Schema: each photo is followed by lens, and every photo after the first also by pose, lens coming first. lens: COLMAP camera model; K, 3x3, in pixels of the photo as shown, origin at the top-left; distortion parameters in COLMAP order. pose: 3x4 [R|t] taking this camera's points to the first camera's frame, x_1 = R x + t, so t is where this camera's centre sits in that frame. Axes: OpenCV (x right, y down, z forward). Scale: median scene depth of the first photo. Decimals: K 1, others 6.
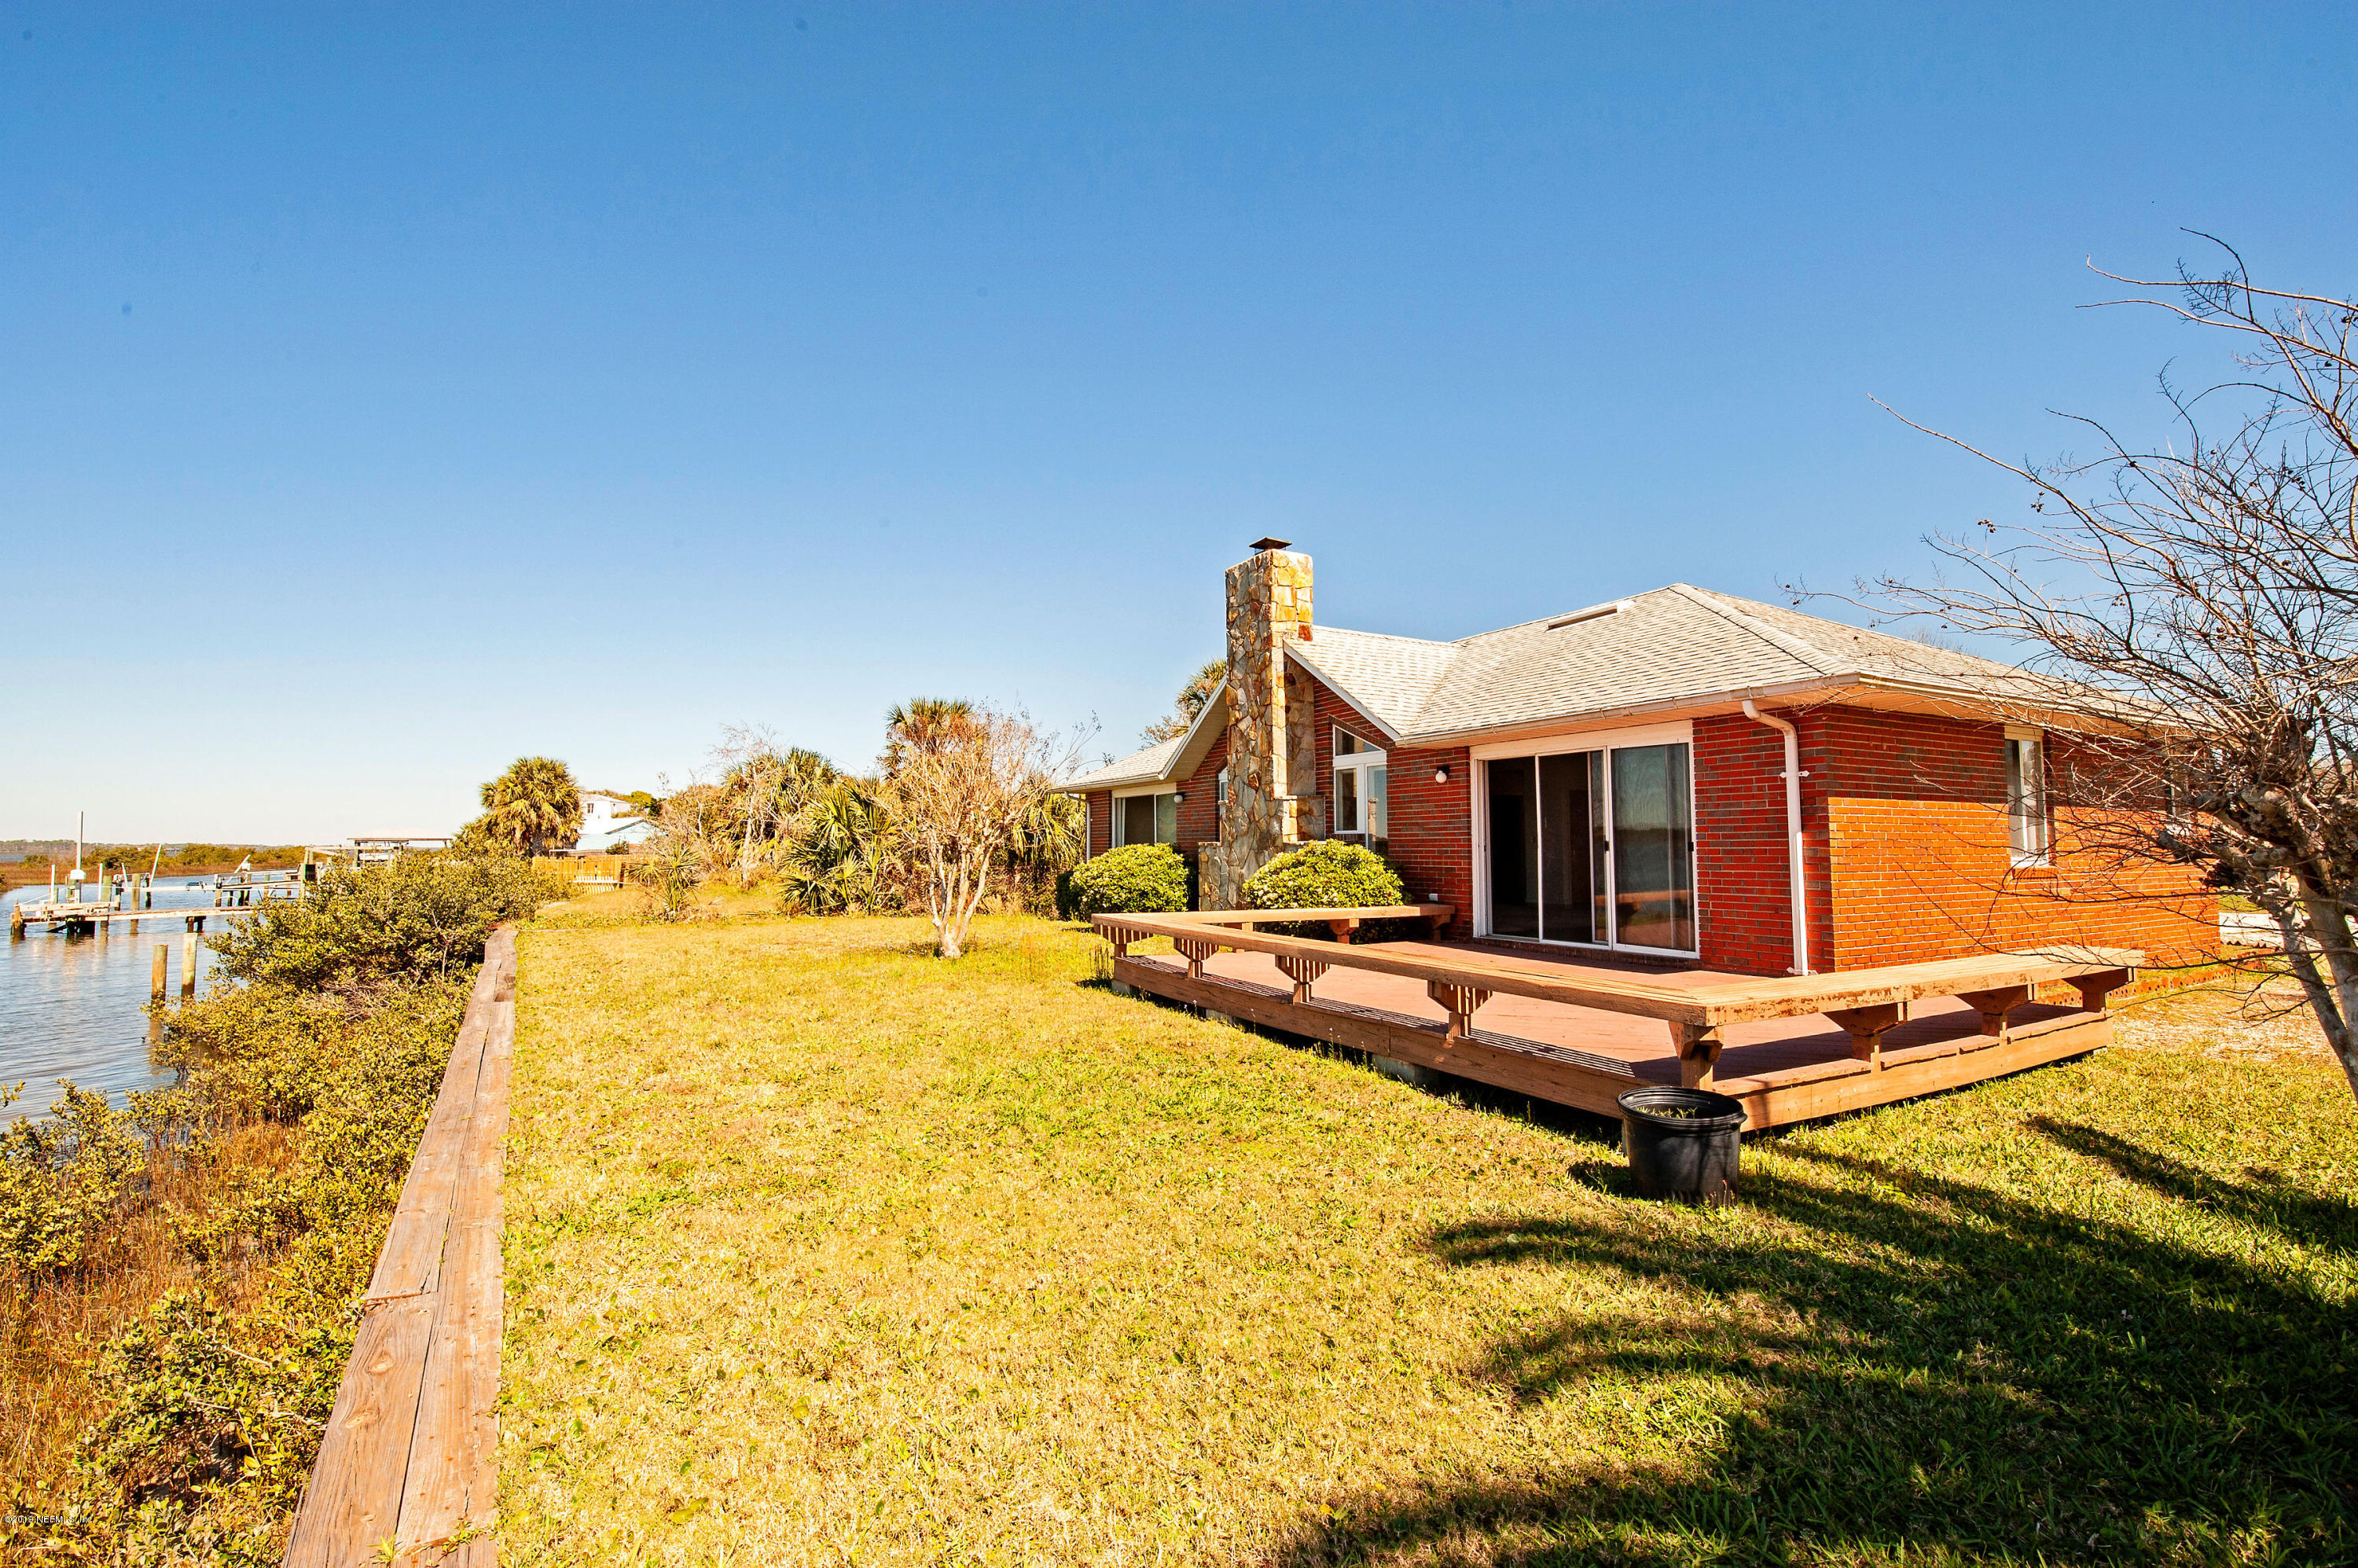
lens RADIAL K [[1009.4, 0, 1177.5], [0, 1009.4, 781.1], [0, 0, 1]] dist [-0.000423, -0.010169]
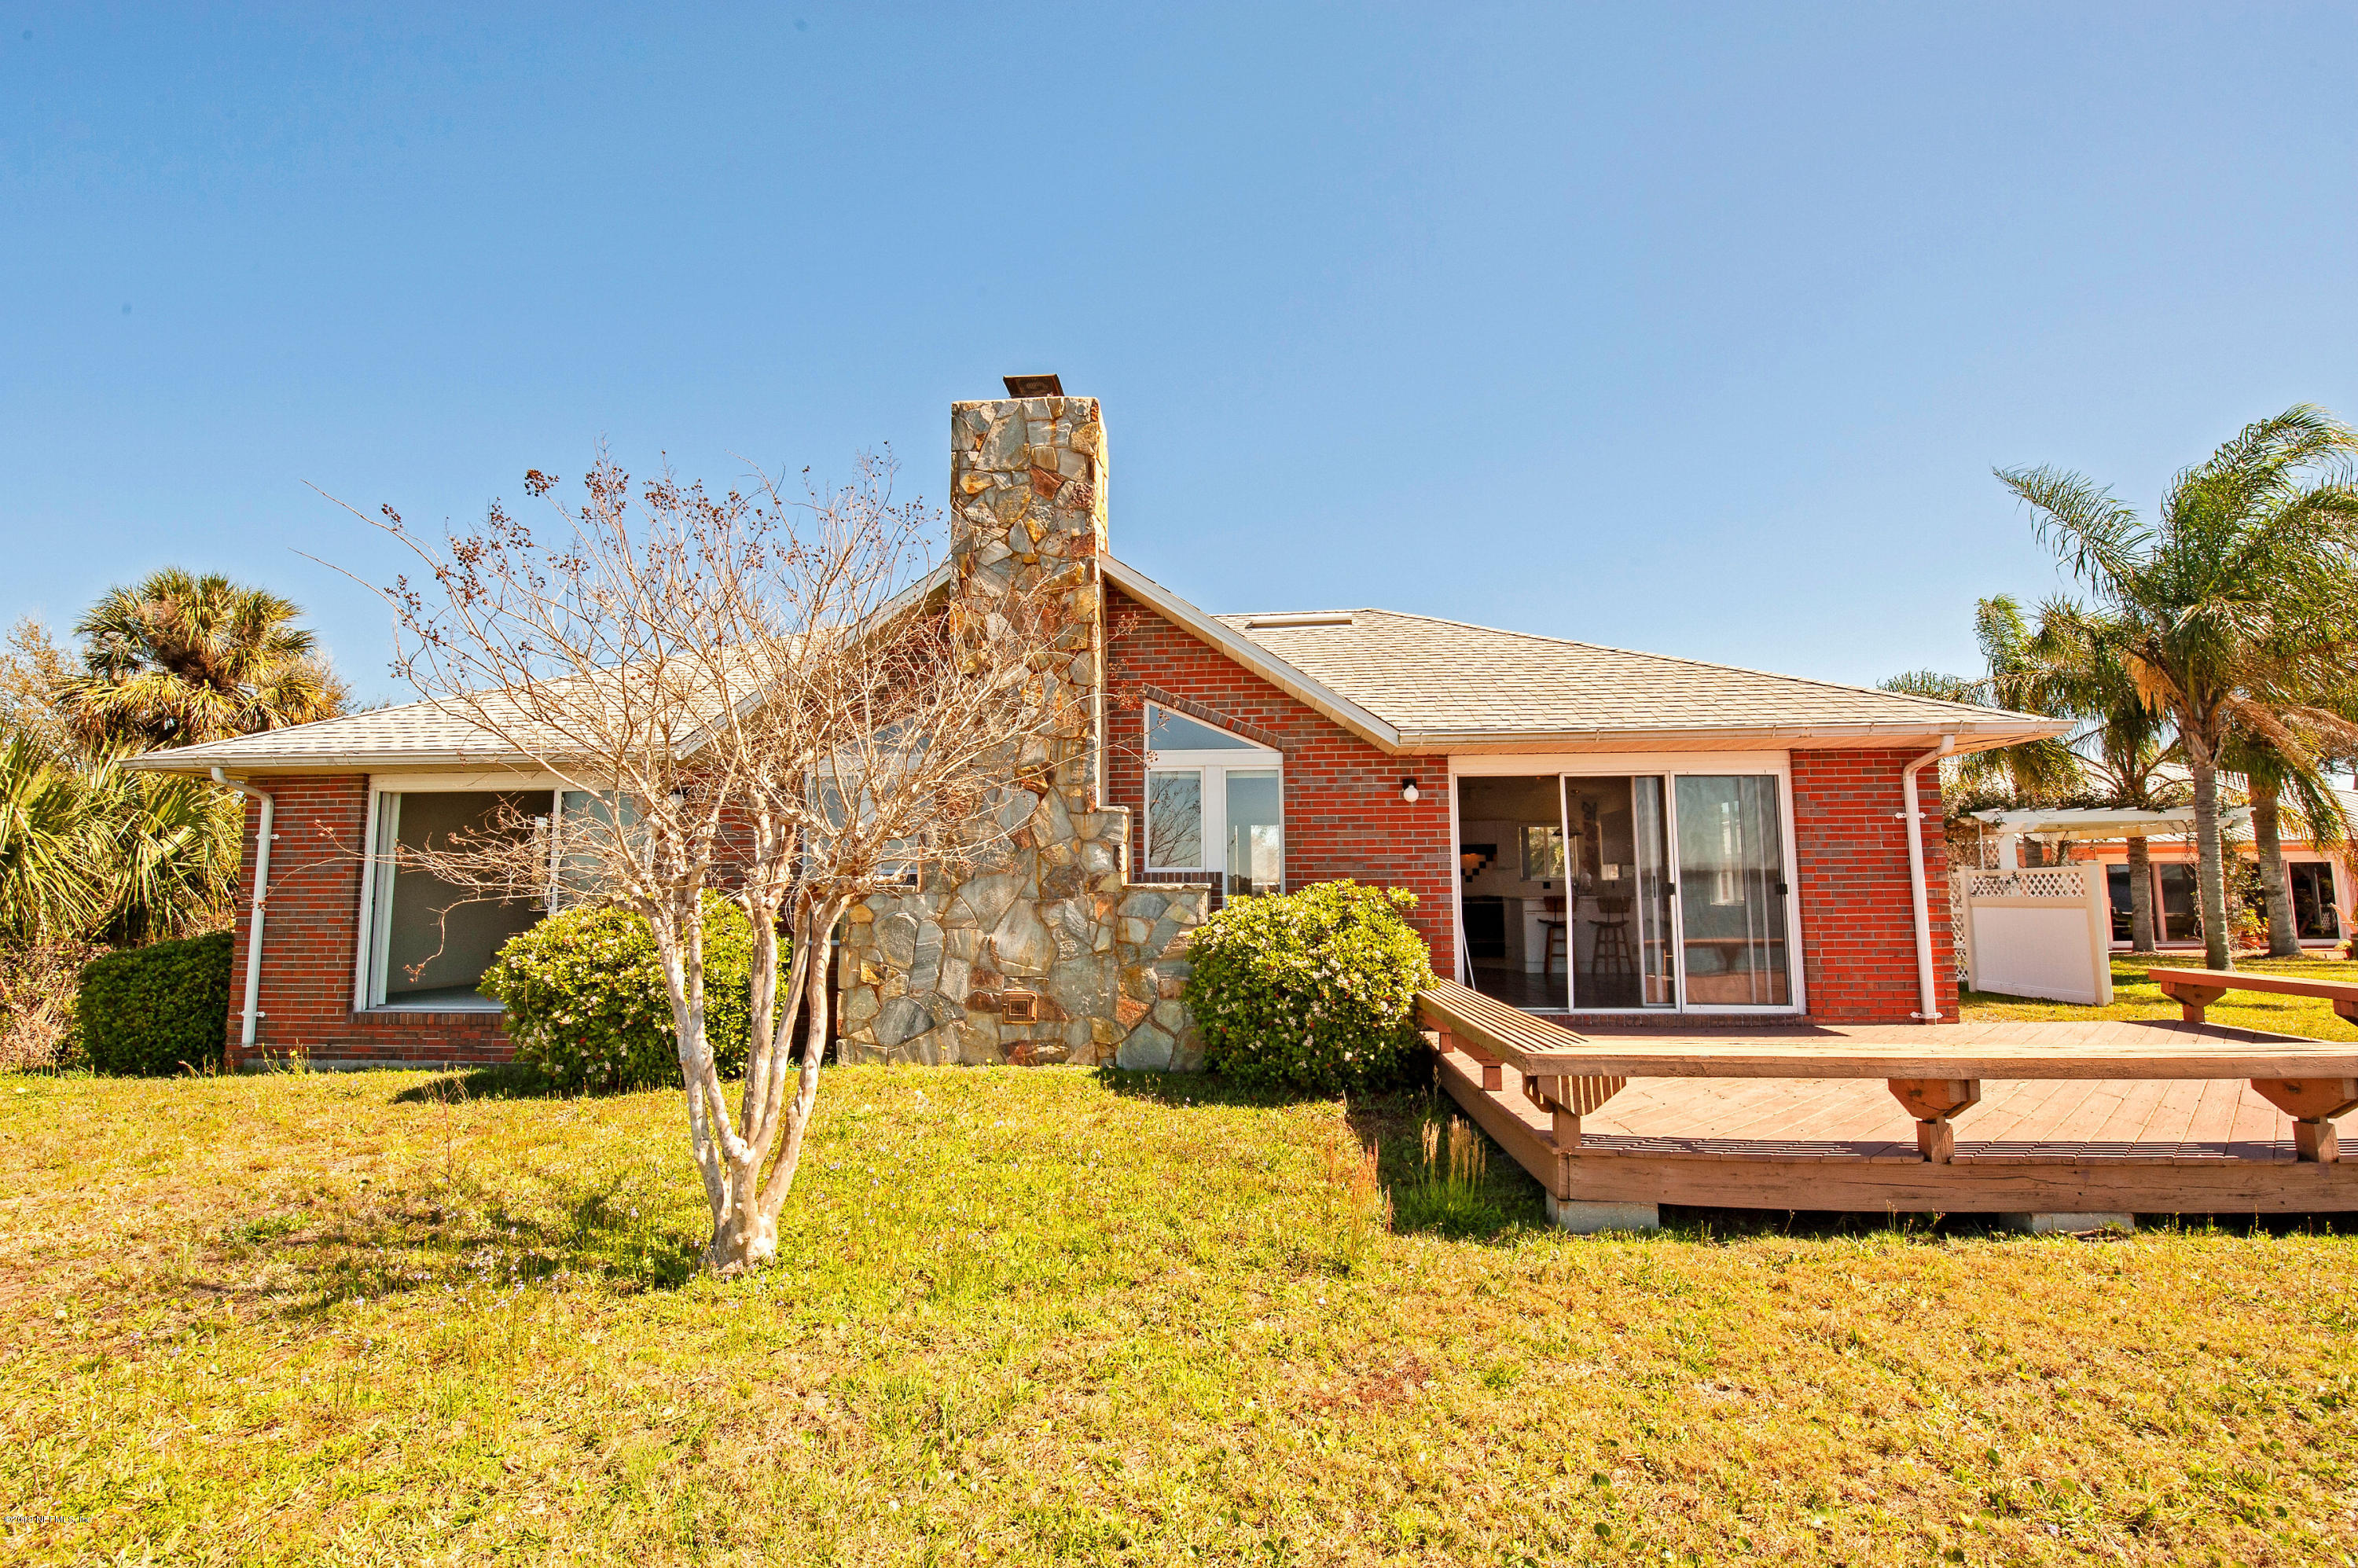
lens RADIAL K [[1009.4, 0, 1177.5], [0, 1009.4, 781.1], [0, 0, 1]] dist [-0.000423, -0.010169]
pose [[0.541122, 0.094986, 0.835562, -0.504525], [-0.050263, 0.995477, -0.080614, 0.062567], [-0.839441, 0.001624, 0.543449, 0.878556]]
